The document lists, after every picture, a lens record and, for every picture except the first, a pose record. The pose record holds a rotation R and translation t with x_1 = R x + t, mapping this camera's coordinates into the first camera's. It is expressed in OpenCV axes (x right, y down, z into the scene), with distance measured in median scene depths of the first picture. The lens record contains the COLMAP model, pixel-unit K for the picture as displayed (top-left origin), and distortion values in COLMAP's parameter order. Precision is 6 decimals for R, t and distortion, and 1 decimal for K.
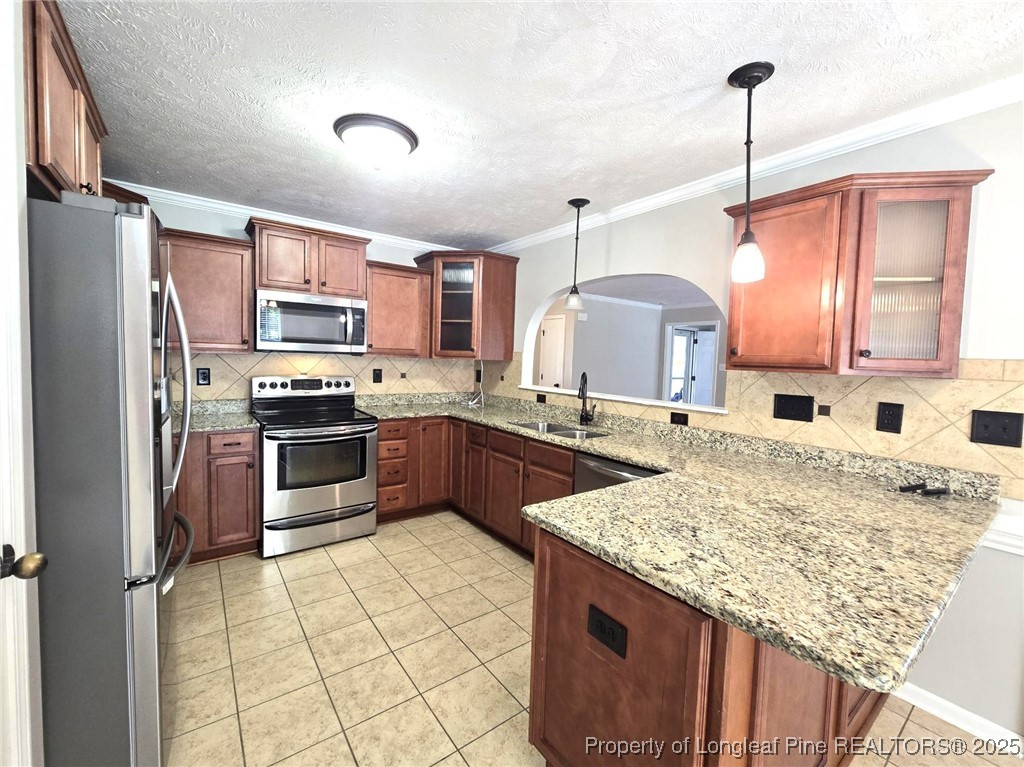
lens RADIAL K [[424.5, 0, 511.1], [0, 424.5, 378.8], [0, 0, 1]] dist [-0.003281, -0.000131]
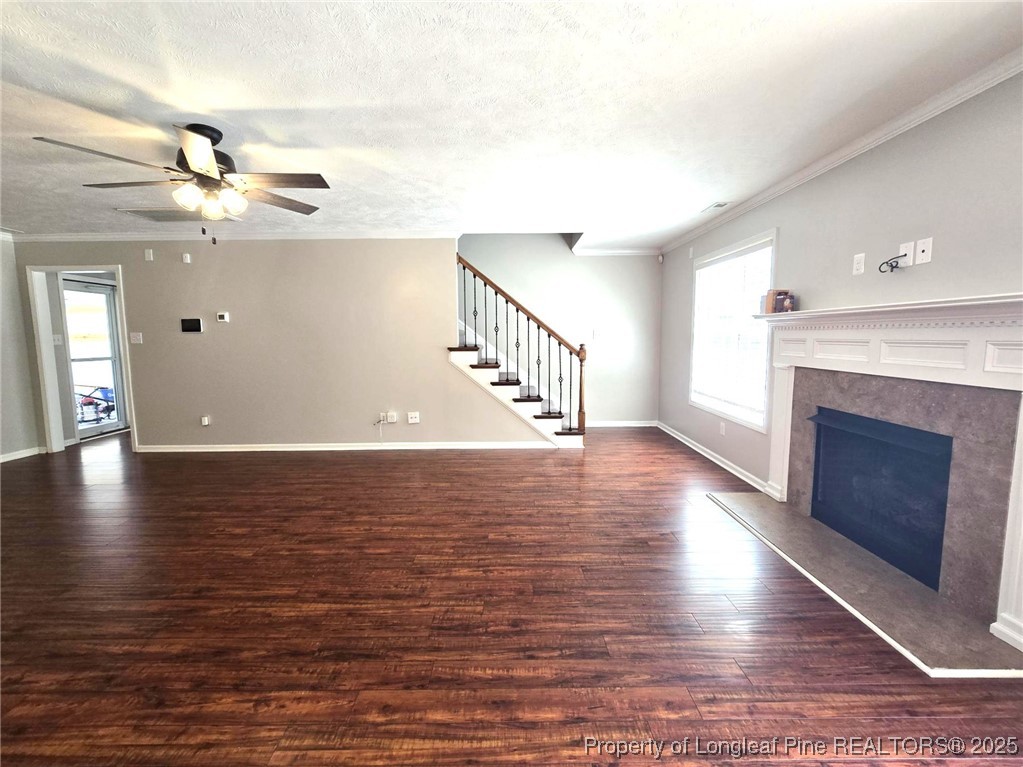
lens RADIAL K [[424.1, 0, 510.6], [0, 424.1, 378.8], [0, 0, 1]] dist [-0.003281, -0.000131]
pose [[0.597116, -0.118726, 0.793320, 0.730688], [0.070292, 0.992926, 0.095690, 0.032151], [-0.799069, -0.001374, 0.601237, 0.338361]]
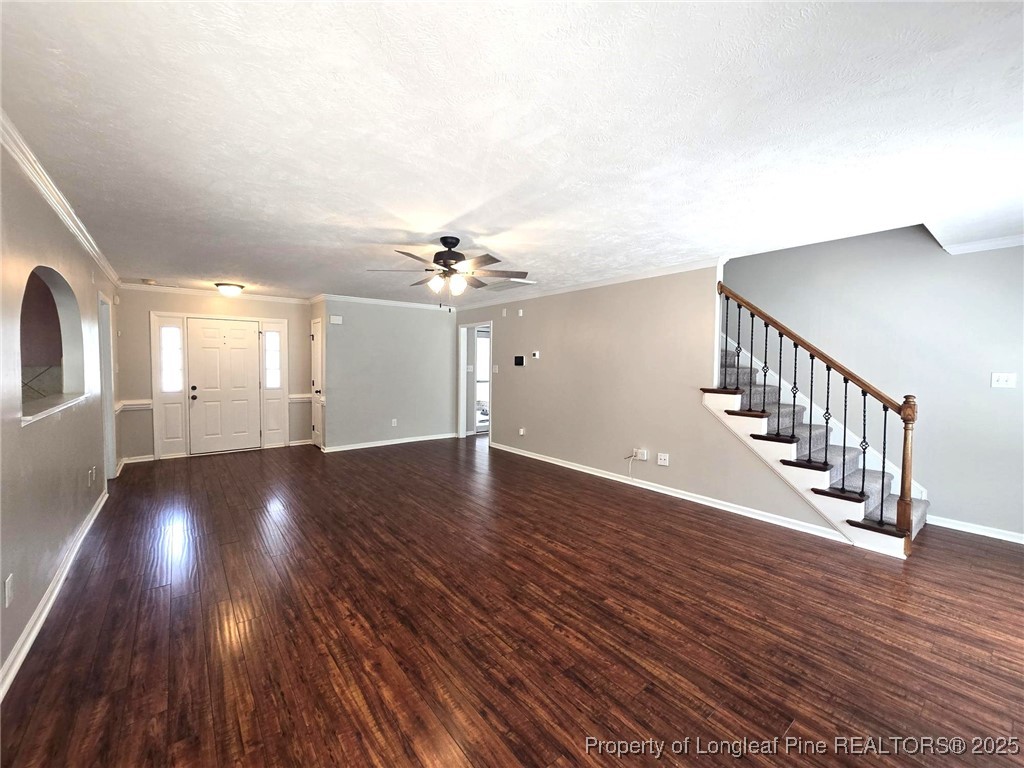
lens RADIAL K [[420.5, 0, 510.6], [0, 420.5, 378.9], [0, 0, 1]] dist [-0.003178, 0.000125]
pose [[0.999370, -0.024809, 0.025374, 1.171039], [0.025184, 0.999576, -0.014587, 0.024994], [-0.025001, 0.015217, 0.999572, 0.102246]]
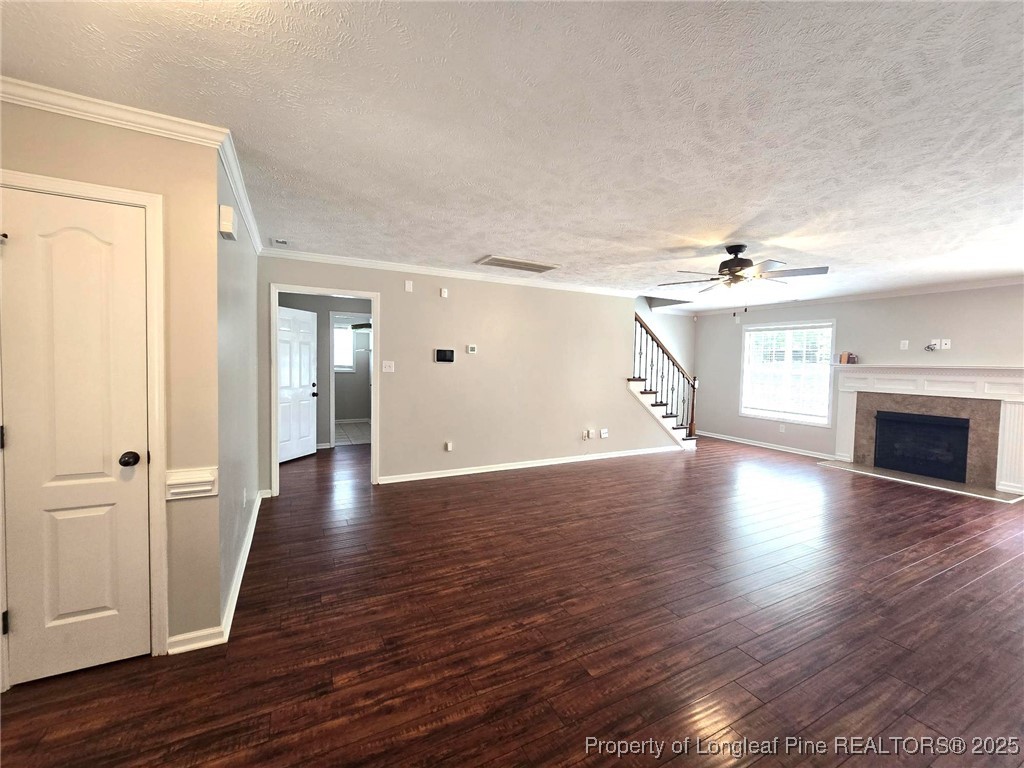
lens RADIAL K [[418.7, 0, 510.0], [0, 418.7, 380.0], [0, 0, 1]] dist [-0.001267, -0.000241]
pose [[0.168216, -0.071651, 0.983143, -0.234484], [0.038905, 0.997060, 0.066008, -0.095324], [-0.984982, 0.027146, 0.170509, 1.642063]]
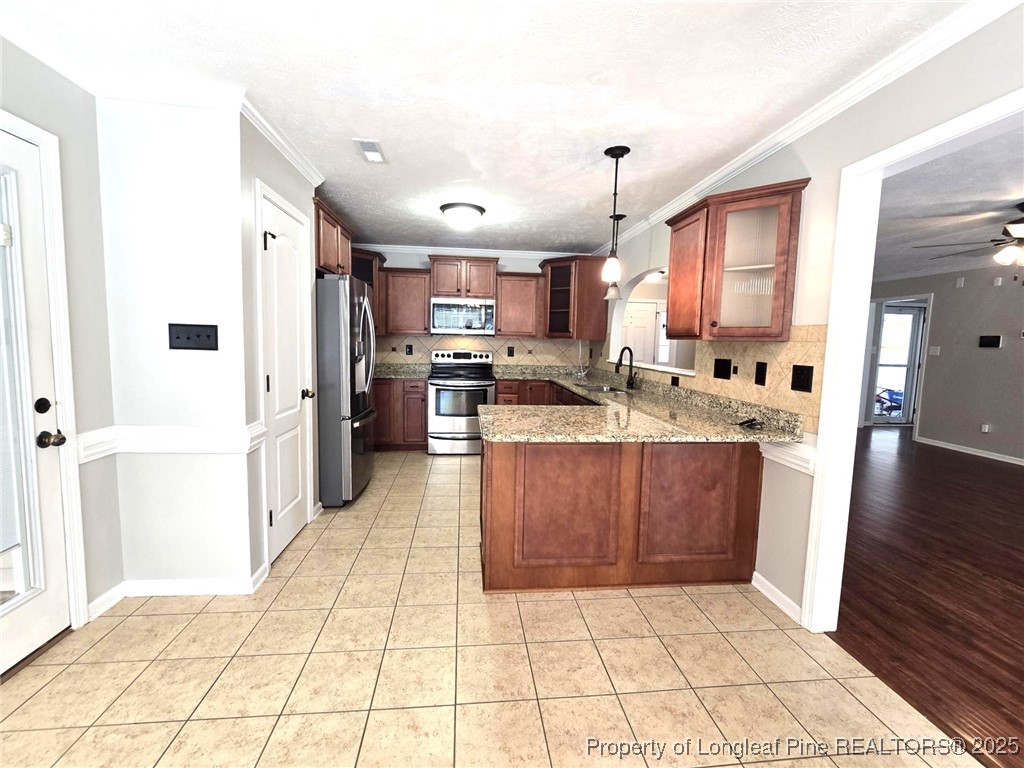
lens RADIAL K [[437.8, 0, 510.8], [0, 437.8, 378.8], [0, 0, 1]] dist [-0.000977, 0.000093]
pose [[0.857506, 0.035268, -0.513263, 0.537070], [-0.023746, 0.999298, 0.028993, 0.050453], [0.513925, -0.012674, 0.857741, -0.310941]]
